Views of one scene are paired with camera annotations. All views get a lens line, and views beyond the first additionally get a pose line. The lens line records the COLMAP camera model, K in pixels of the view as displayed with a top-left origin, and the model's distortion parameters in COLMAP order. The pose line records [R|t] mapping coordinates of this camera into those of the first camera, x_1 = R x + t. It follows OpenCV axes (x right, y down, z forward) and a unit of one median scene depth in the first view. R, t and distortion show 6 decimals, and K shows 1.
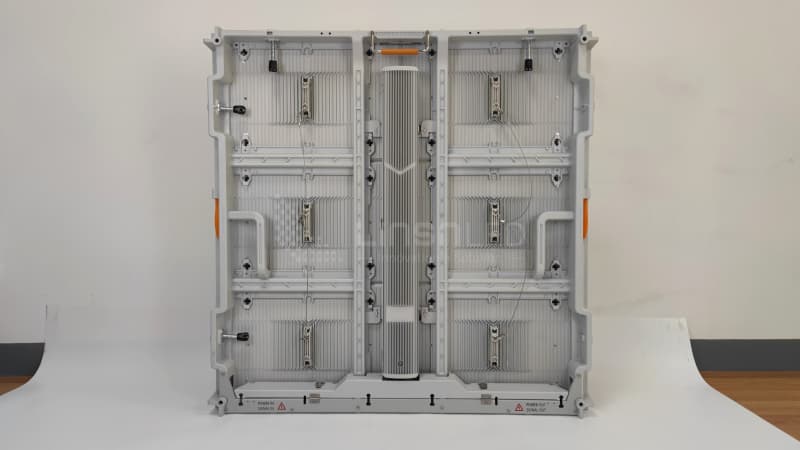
lens RADIAL K [[542.5, 0, 401.7], [0, 542.5, 221.0], [0, 0, 1]] dist [0.038081, -0.039429]
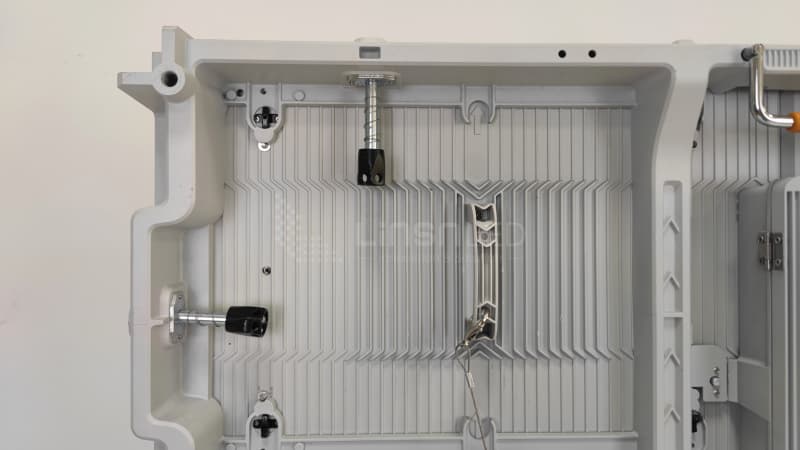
lens RADIAL K [[583.5, 0, 394.1], [0, 583.5, 222.1], [0, 0, 1]] dist [0.018230, -0.002548]
pose [[0.999629, 0.000309, 0.027219, -0.229842], [0.001176, 0.998512, -0.054516, -0.237202], [-0.027196, 0.054528, 0.998142, 0.693587]]
